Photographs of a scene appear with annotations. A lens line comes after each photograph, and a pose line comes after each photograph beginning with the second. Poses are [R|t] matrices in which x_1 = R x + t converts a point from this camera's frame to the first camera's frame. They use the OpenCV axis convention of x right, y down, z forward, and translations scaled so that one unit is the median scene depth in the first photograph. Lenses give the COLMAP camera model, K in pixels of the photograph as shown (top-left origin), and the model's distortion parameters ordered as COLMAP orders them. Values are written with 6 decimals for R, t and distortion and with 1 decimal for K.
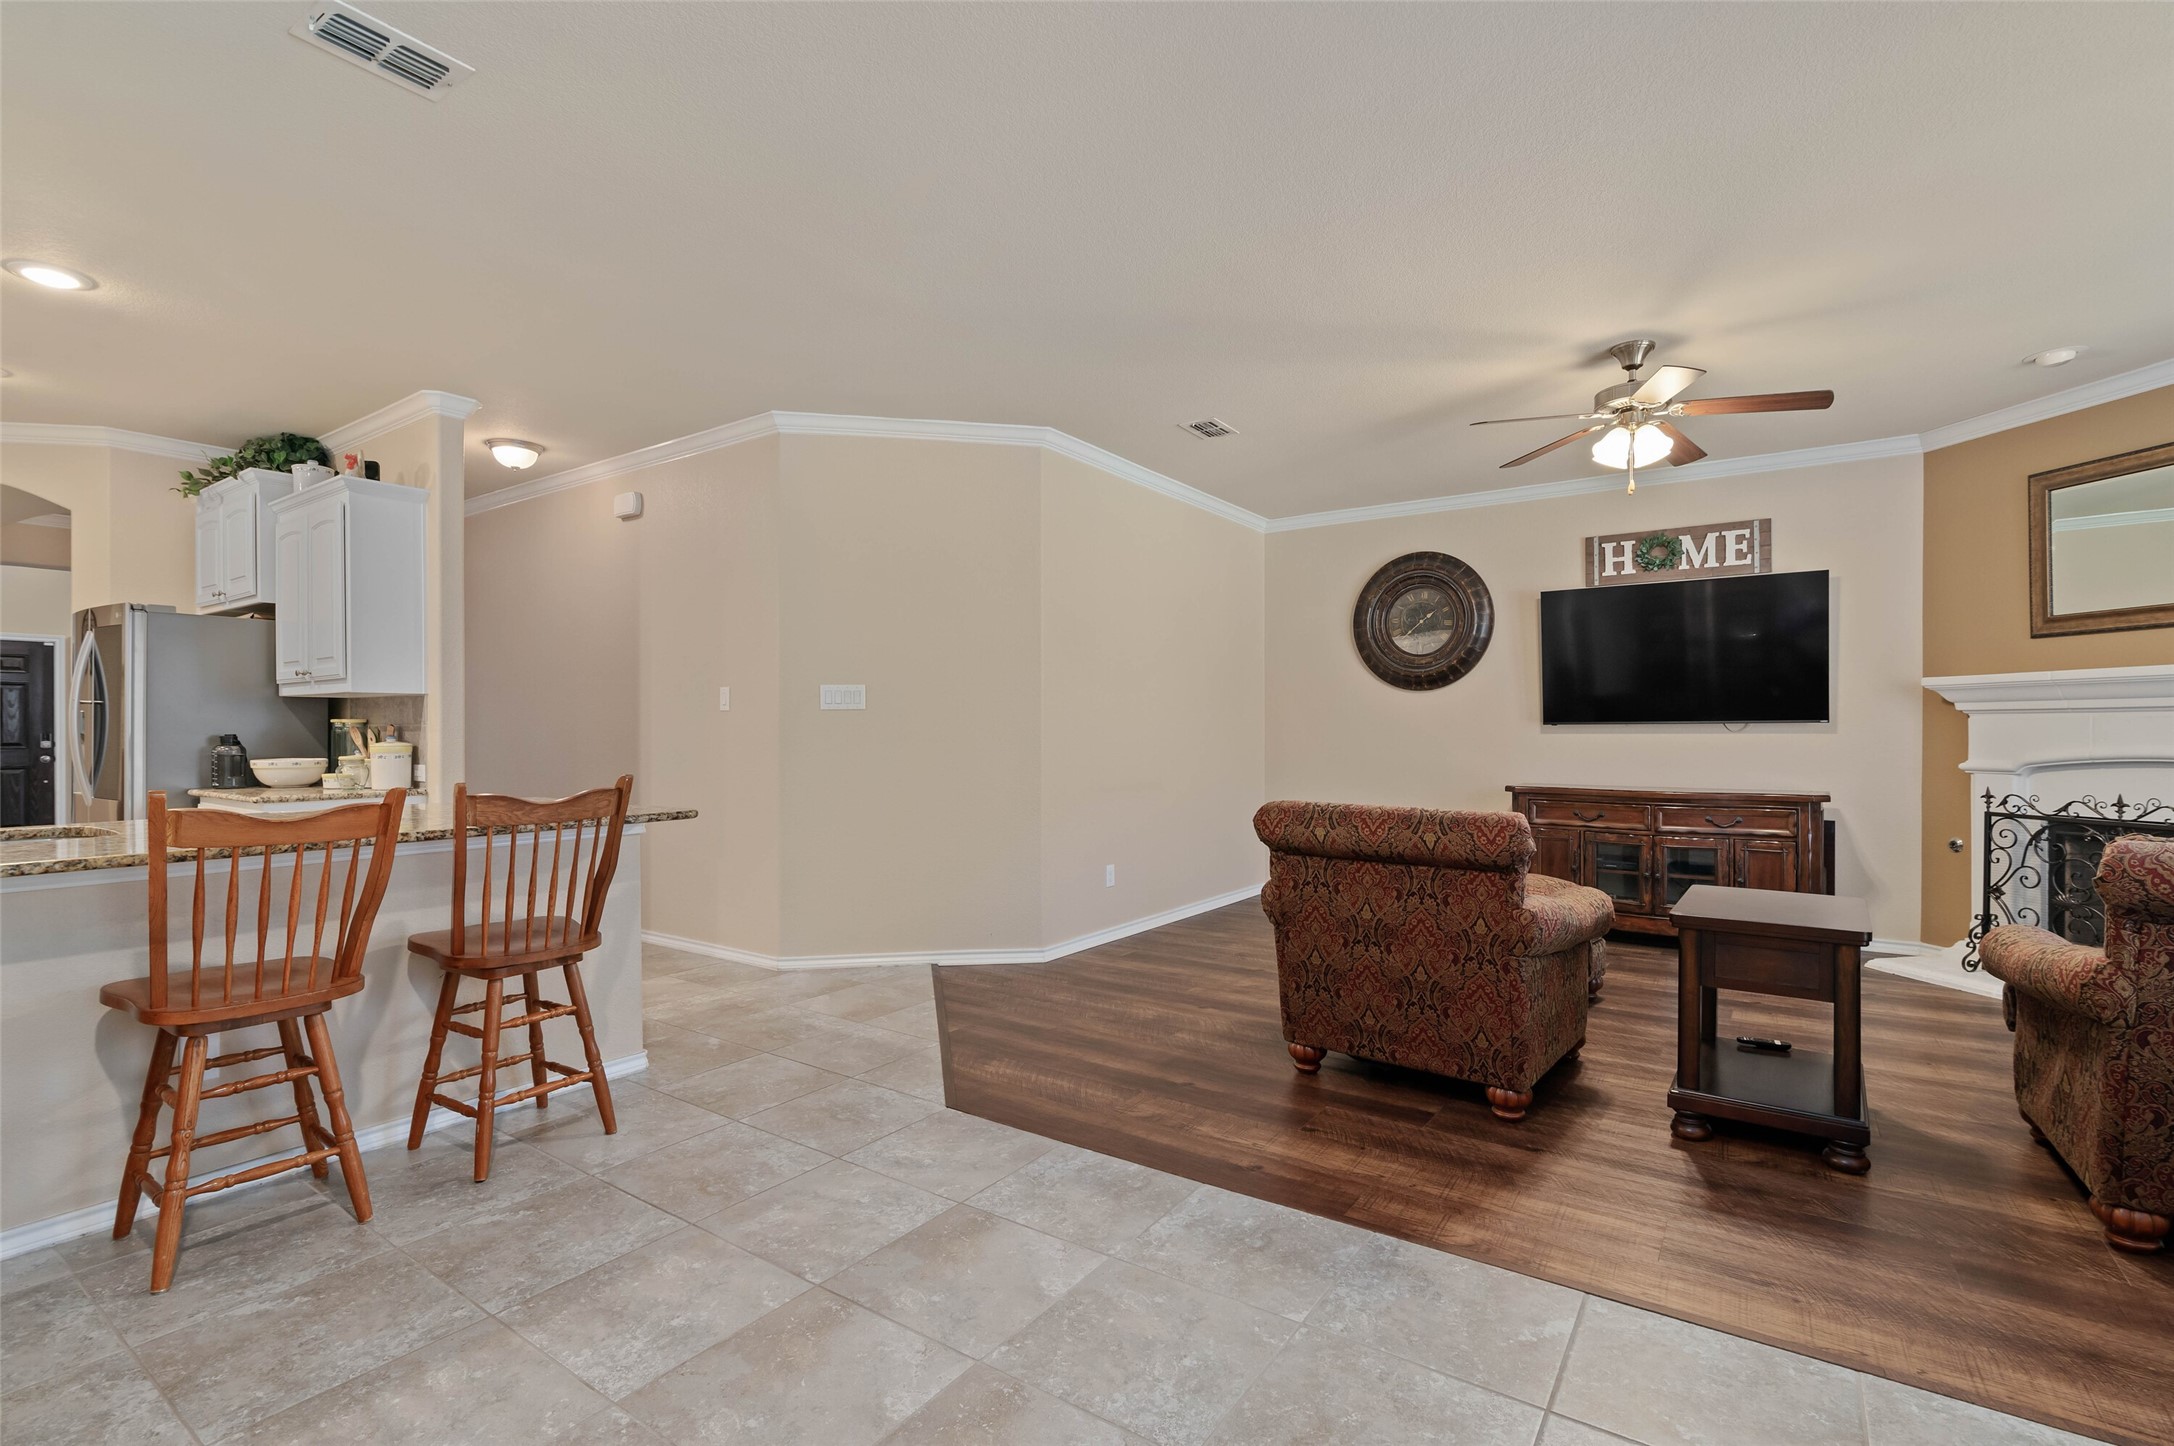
lens RADIAL K [[994.9, 0, 1091.1], [0, 994.9, 727.2], [0, 0, 1]] dist [-0.010274, 0.000178]
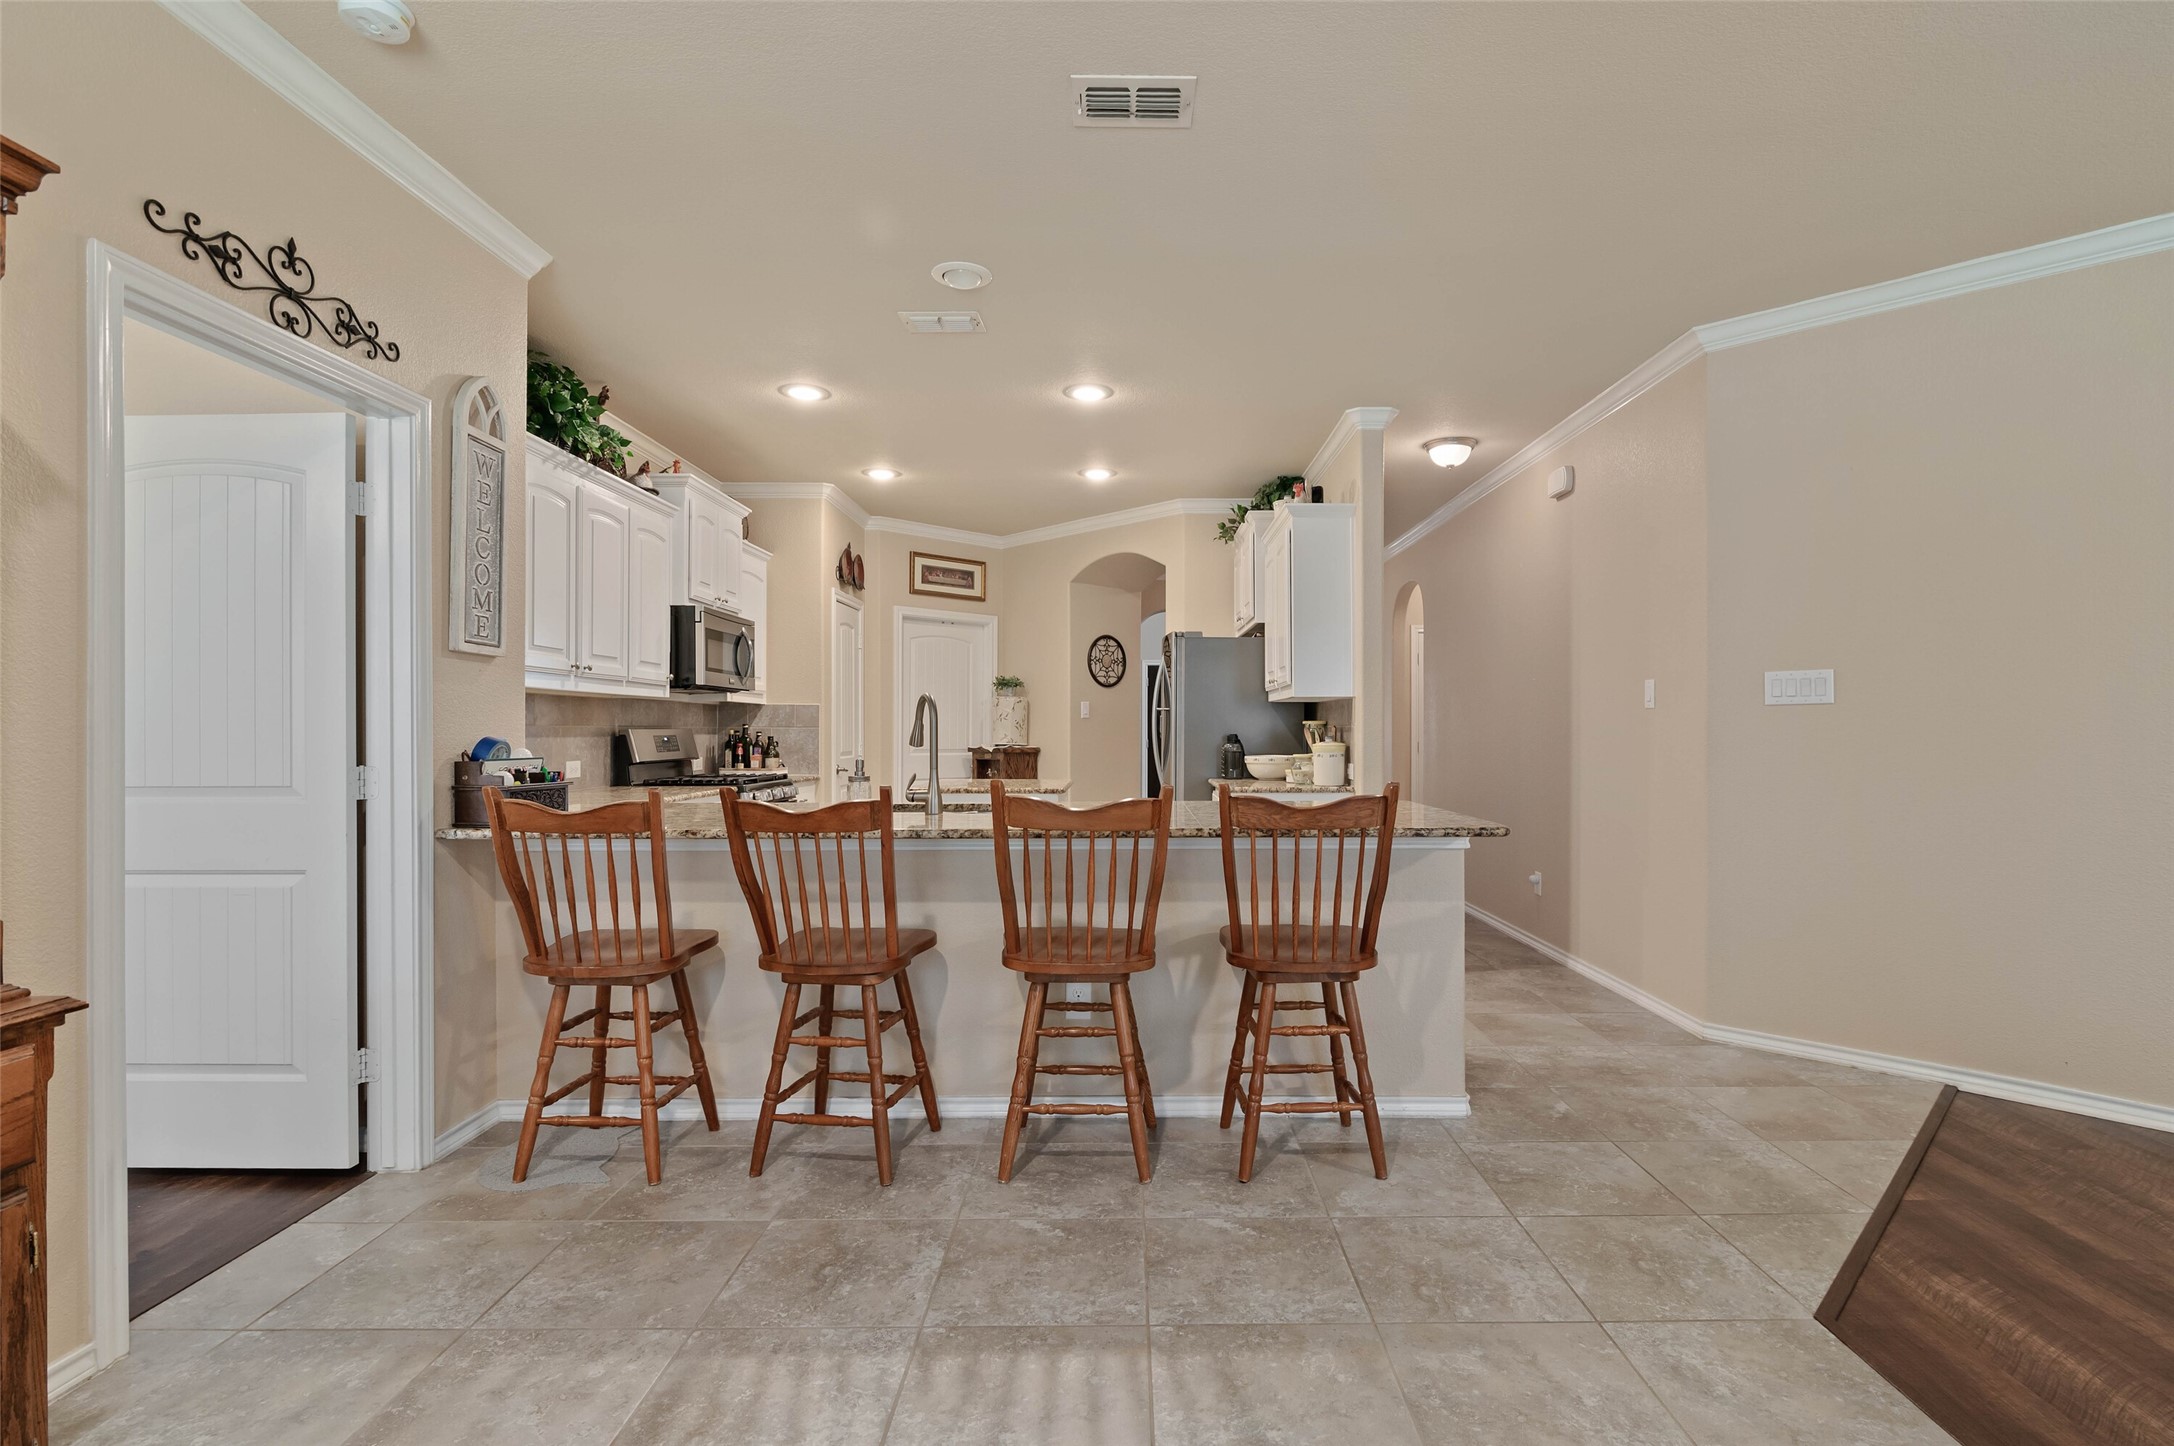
lens RADIAL K [[1042.1, 0, 1136.6], [0, 1042.1, 723.1], [0, 0, 1]] dist [-0.007165, 0.000486]
pose [[0.575593, -0.003678, -0.817728, 0.104132], [-0.000018, 0.999990, -0.004511, -0.000513], [0.817737, 0.002611, 0.575587, 0.171040]]
